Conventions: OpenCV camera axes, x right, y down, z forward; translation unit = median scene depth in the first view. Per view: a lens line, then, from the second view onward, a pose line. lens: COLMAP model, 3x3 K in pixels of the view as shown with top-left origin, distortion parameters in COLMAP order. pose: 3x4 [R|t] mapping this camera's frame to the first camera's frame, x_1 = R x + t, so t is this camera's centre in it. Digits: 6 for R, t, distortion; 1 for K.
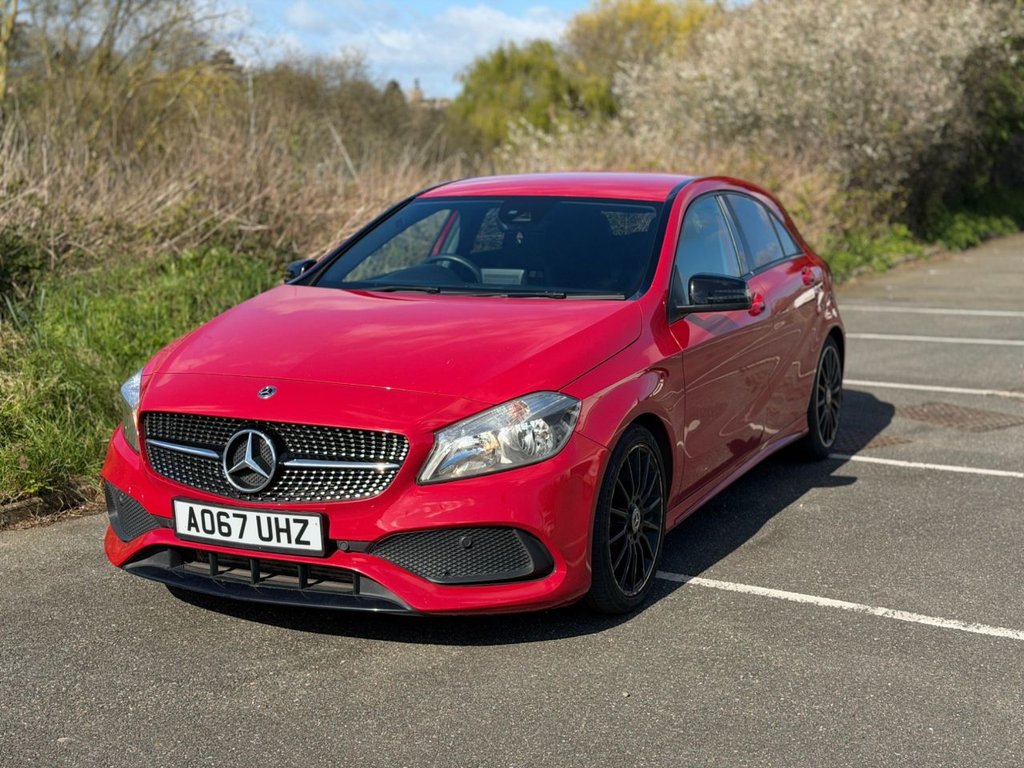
lens RADIAL K [[1437.4, 0, 569.9], [0, 1437.4, 392.7], [0, 0, 1]] dist [0.110989, 0.000000]
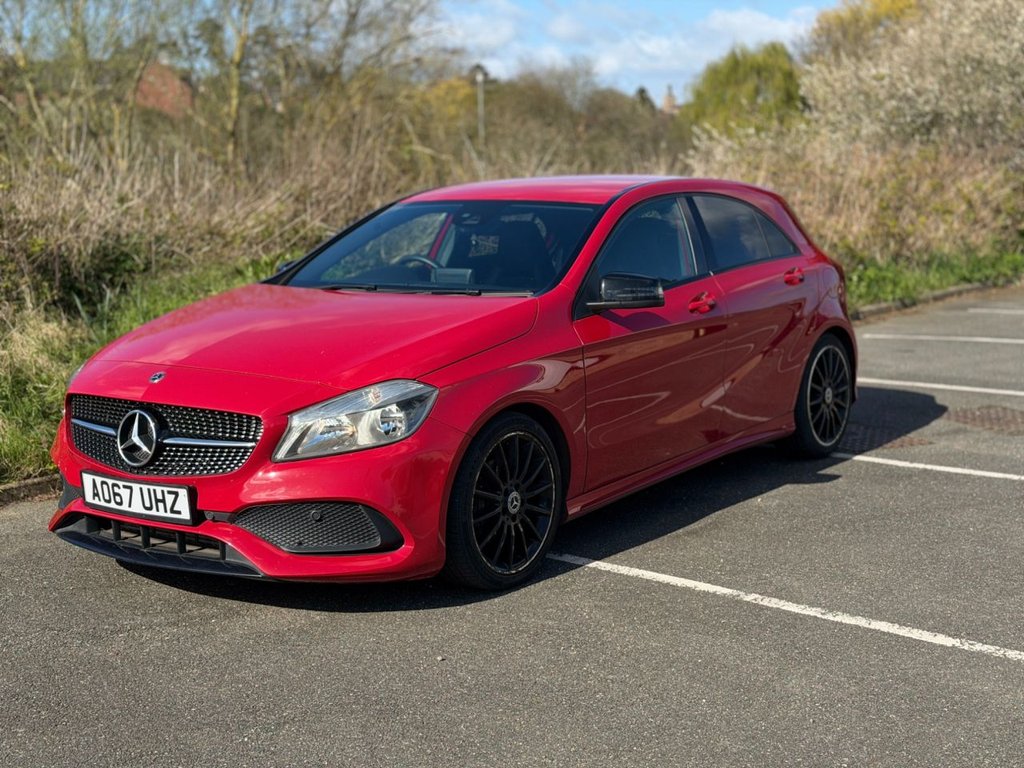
lens RADIAL K [[1454.8, 0, 571.5], [0, 1454.8, 398.7], [0, 0, 1]] dist [0.111793, 0.000000]
pose [[0.982984, 0.012759, -0.183246, 0.282810], [-0.013070, 0.999914, -0.000492, 0.011383], [0.183225, 0.002879, 0.983067, -0.050412]]
